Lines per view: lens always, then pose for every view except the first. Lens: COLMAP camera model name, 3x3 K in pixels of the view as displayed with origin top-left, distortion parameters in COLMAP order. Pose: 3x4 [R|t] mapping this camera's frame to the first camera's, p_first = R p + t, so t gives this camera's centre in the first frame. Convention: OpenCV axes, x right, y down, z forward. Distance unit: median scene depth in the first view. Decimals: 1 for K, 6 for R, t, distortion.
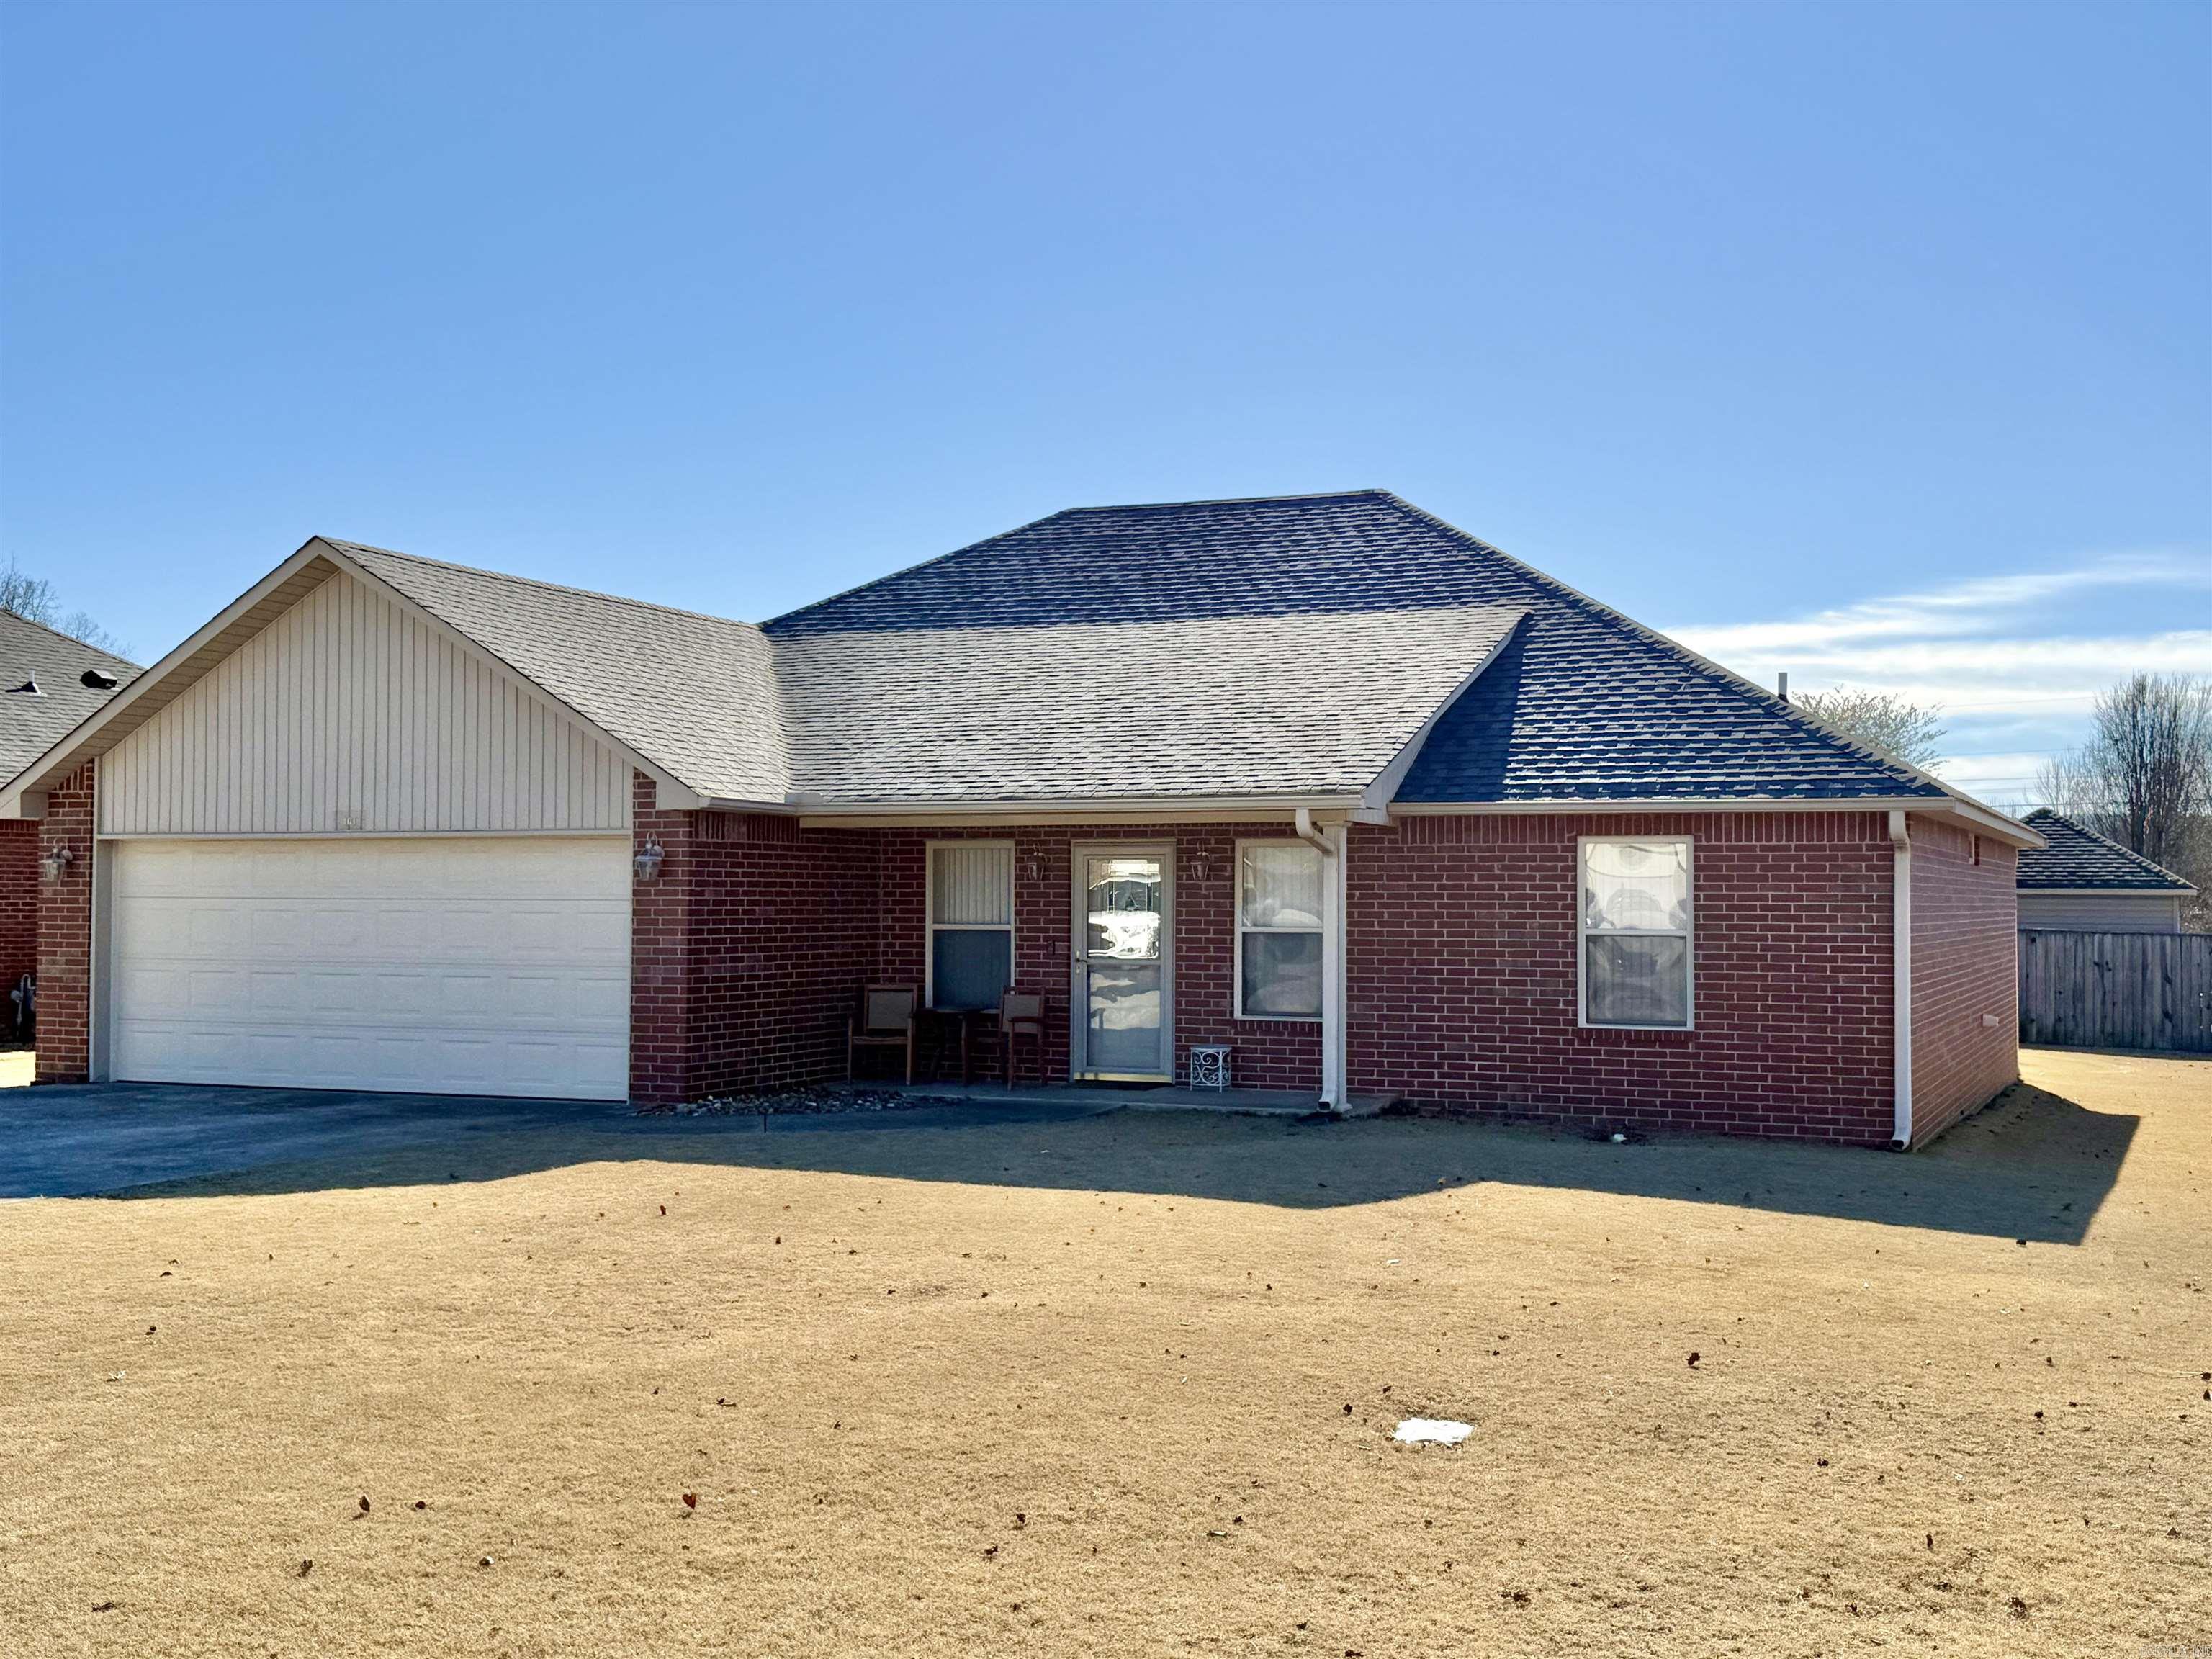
lens RADIAL K [[2447.6, 0, 1100.1], [0, 2447.6, 817.3], [0, 0, 1]] dist [0.074829, 0.000000]
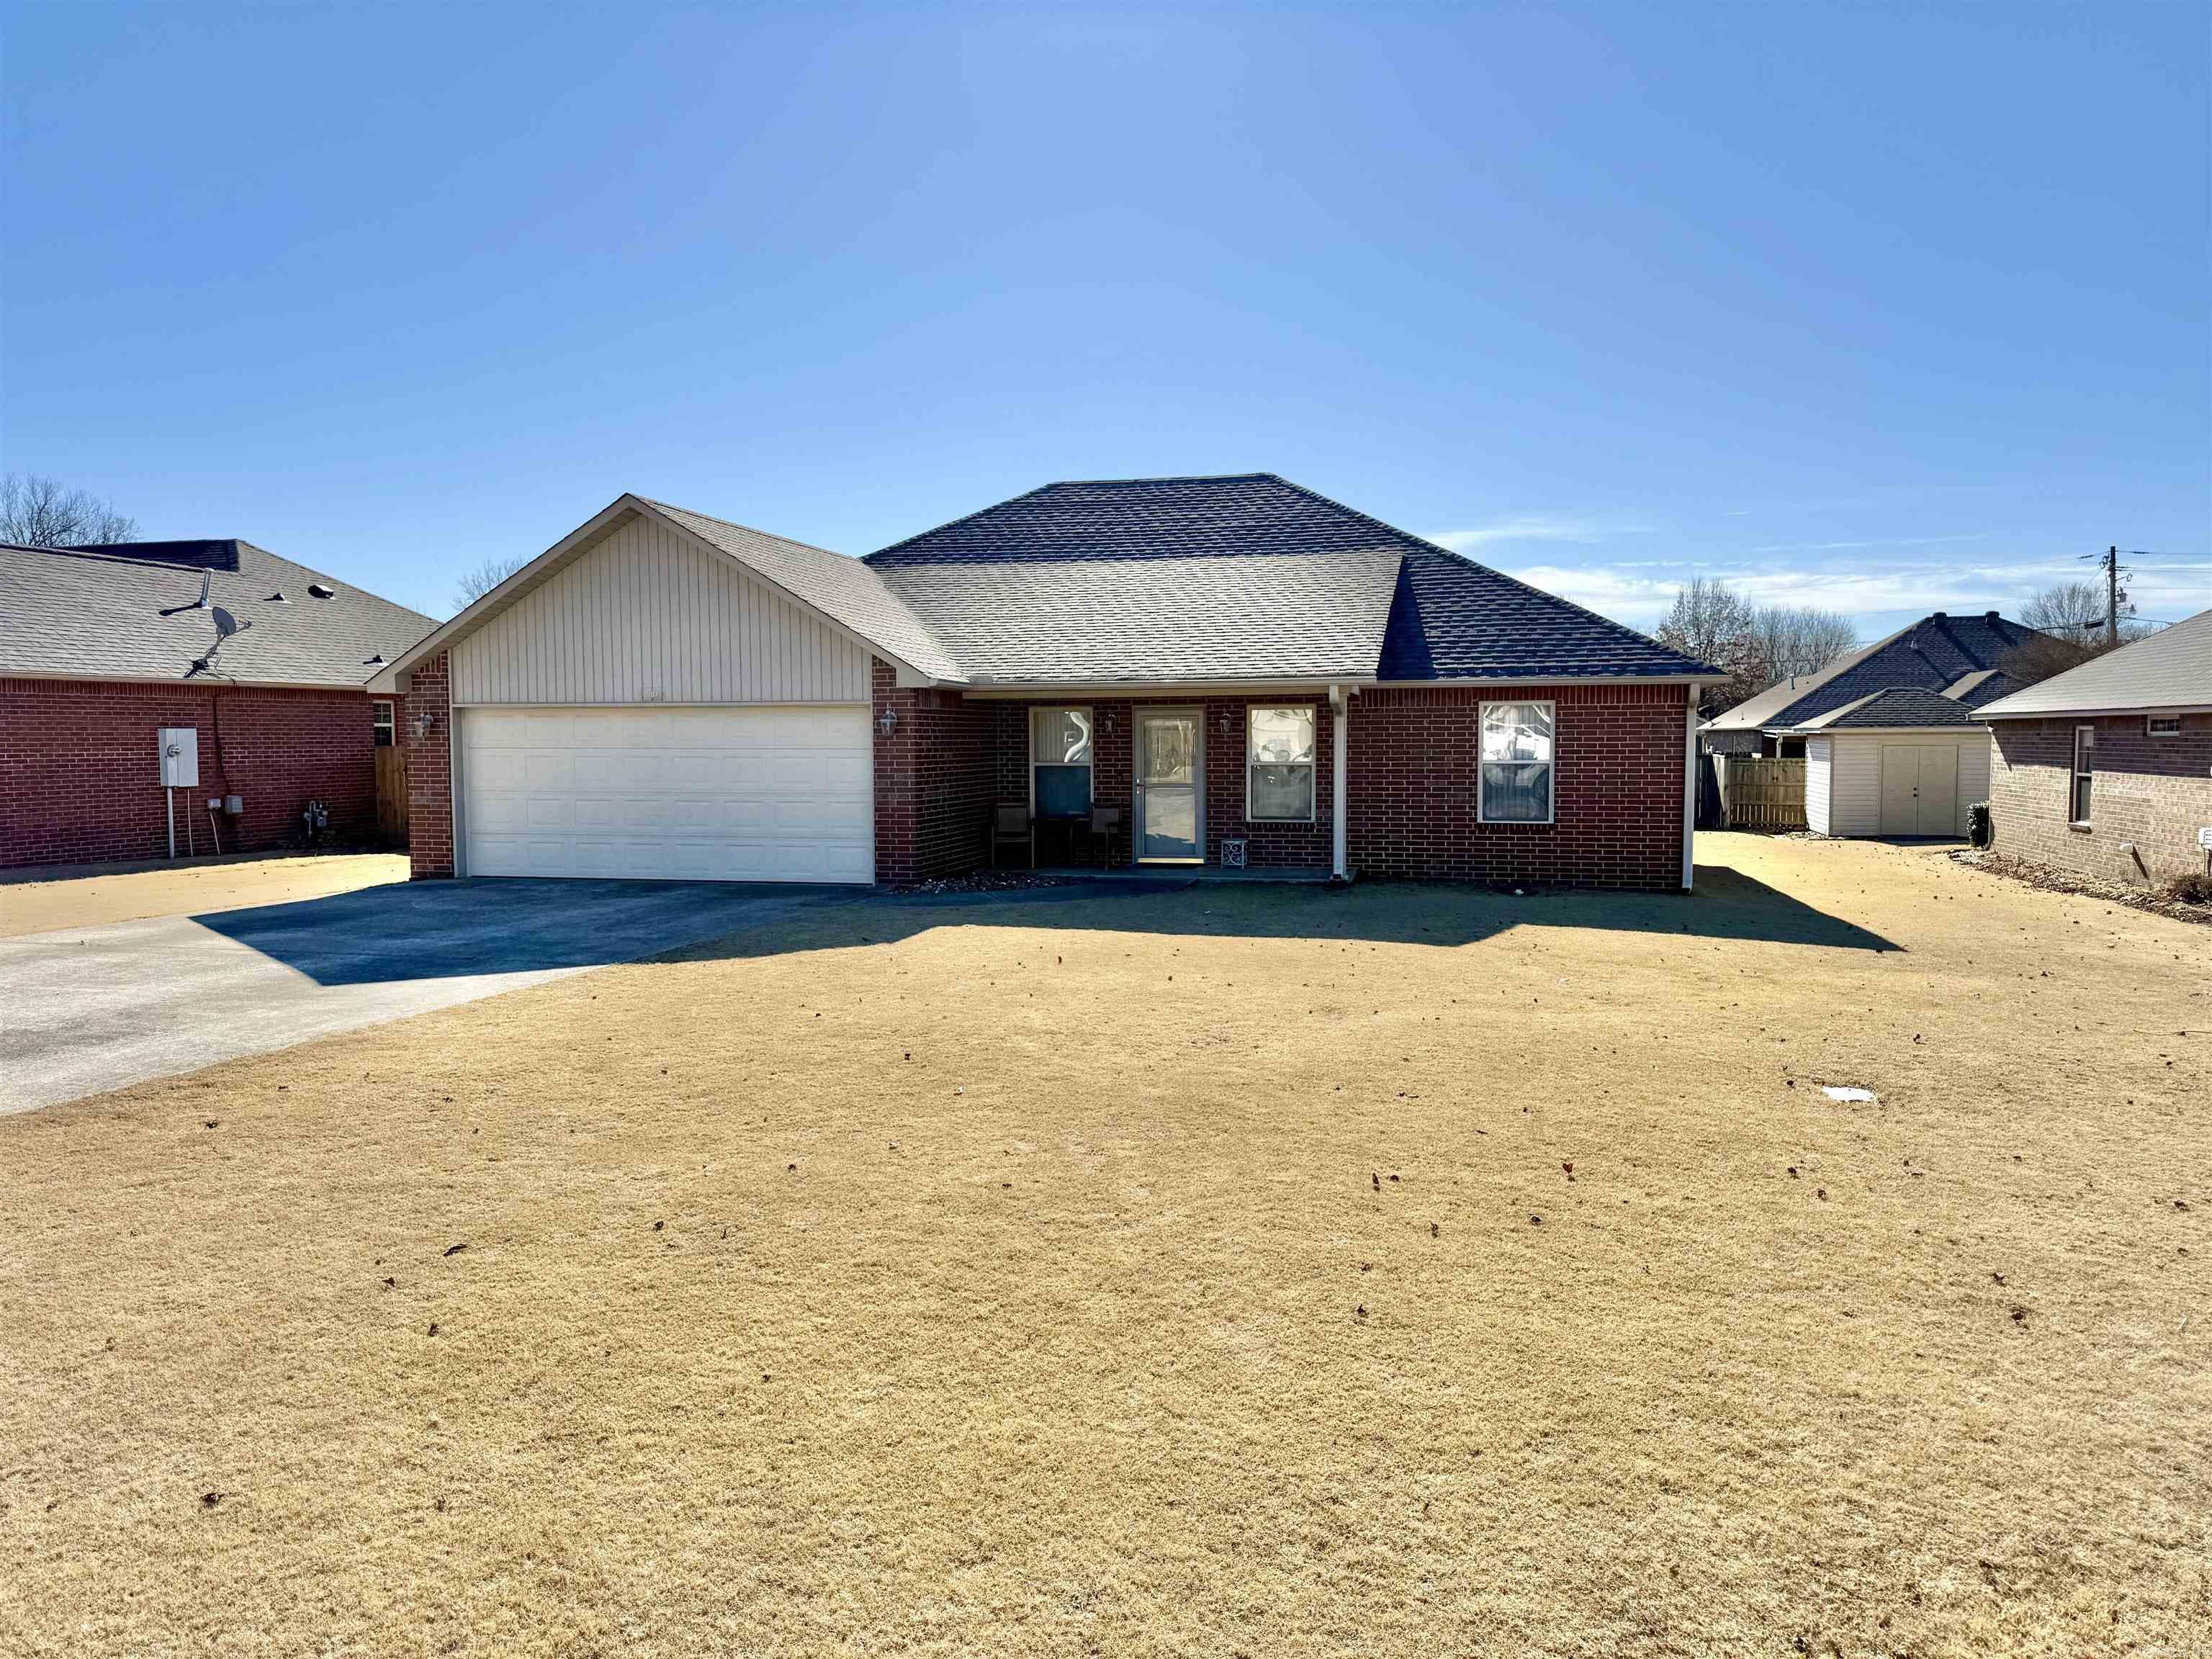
lens RADIAL K [[1559.3, 0, 1101.5], [0, 1559.3, 828.5], [0, 0, 1]] dist [0.080009, -0.103473]
pose [[0.985749, -0.018850, 0.167166, -0.201913], [0.003483, 0.995776, 0.091749, -0.003869], [-0.168189, -0.089859, 0.981651, 0.049277]]
